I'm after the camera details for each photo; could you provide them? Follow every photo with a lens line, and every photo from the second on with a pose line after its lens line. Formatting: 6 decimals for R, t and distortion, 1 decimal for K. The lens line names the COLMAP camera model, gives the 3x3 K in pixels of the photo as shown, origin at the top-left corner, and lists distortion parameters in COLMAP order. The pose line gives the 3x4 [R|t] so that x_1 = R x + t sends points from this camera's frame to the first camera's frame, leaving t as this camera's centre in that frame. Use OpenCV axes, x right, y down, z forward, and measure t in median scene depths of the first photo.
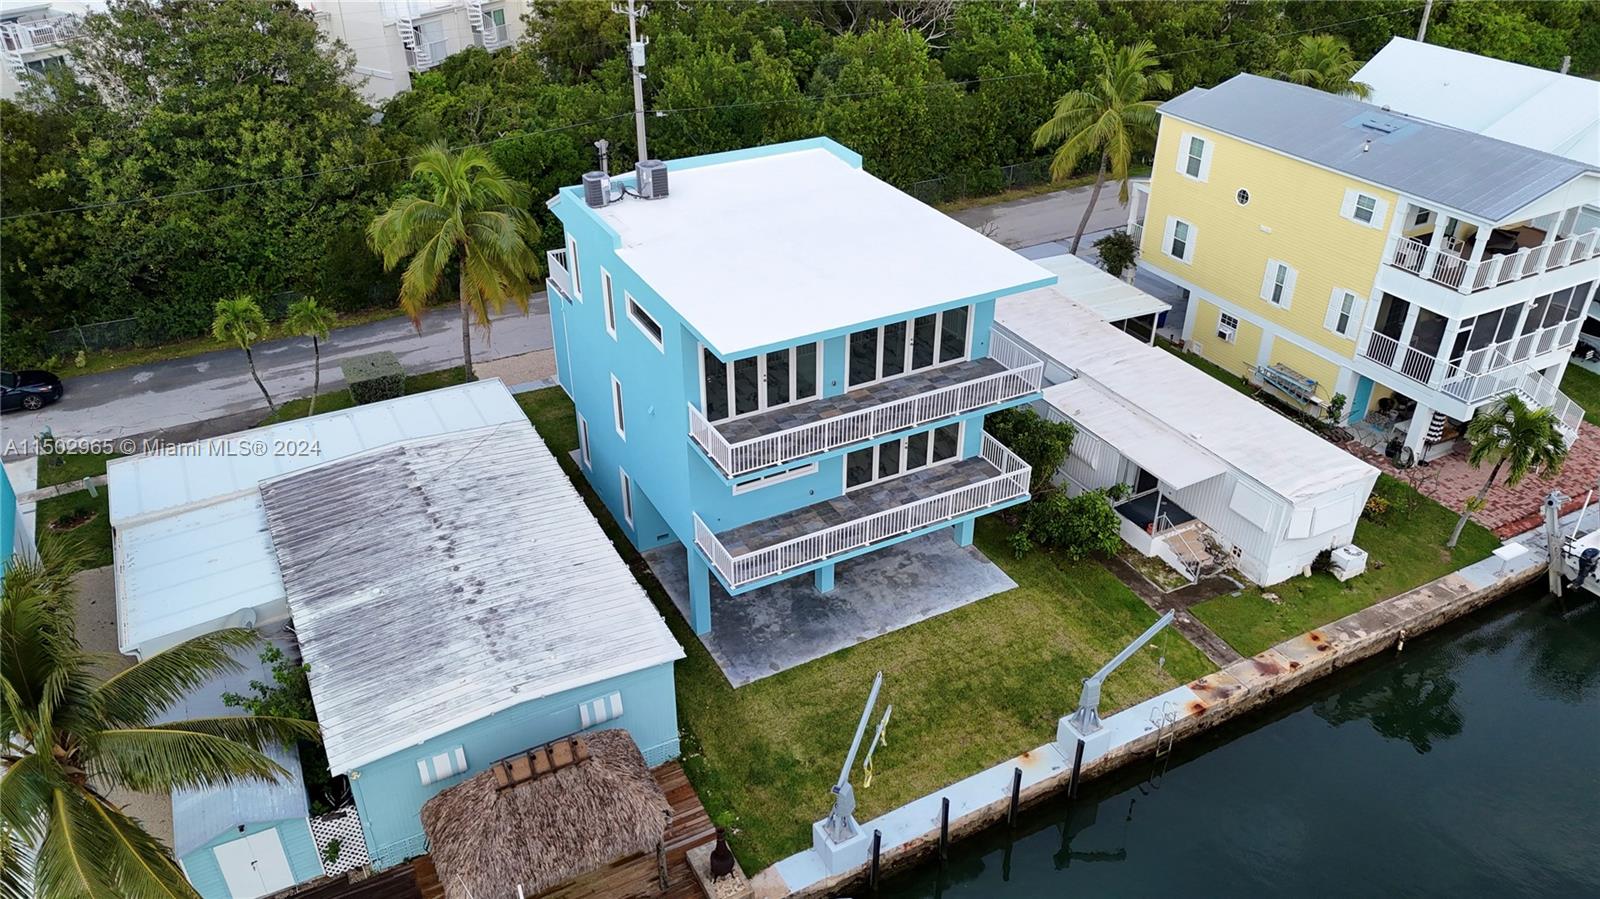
lens RADIAL K [[1183.5, 0, 800.0], [0, 1183.5, 449.5], [0, 0, 1]] dist [0.006749, -0.000780]
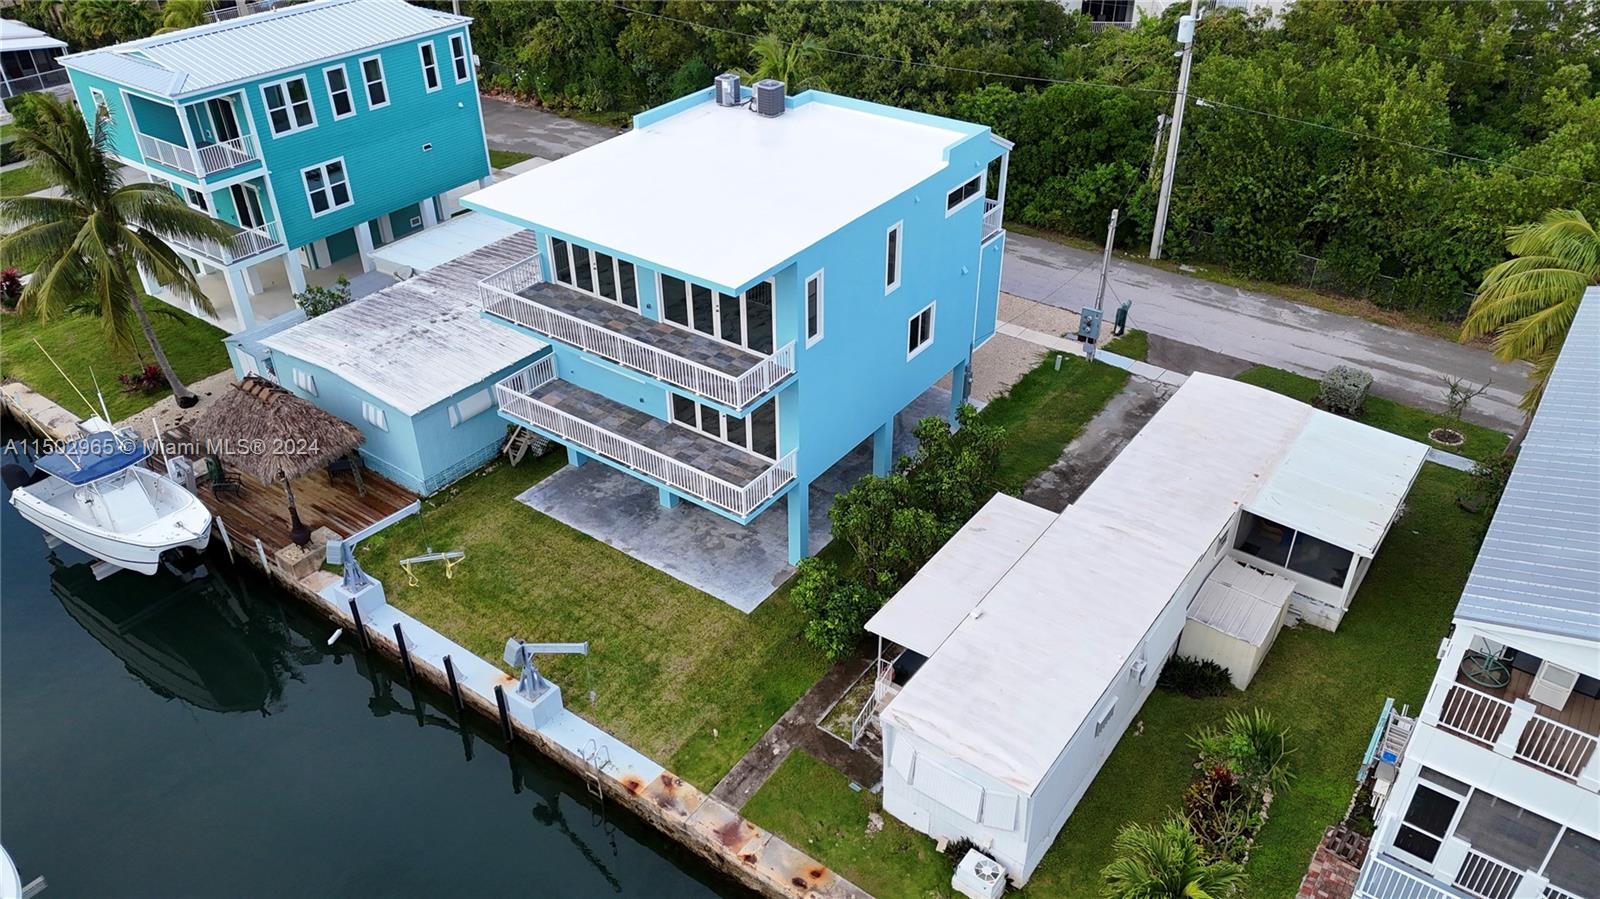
lens RADIAL K [[1183.5, 0, 800.0], [0, 1183.5, 449.5], [0, 0, 1]] dist [0.006749, -0.000780]
pose [[0.440903, 0.494004, -0.749376, 0.912471], [-0.461129, 0.840969, 0.283074, -0.299865], [0.770042, 0.220751, 0.598586, 0.490616]]
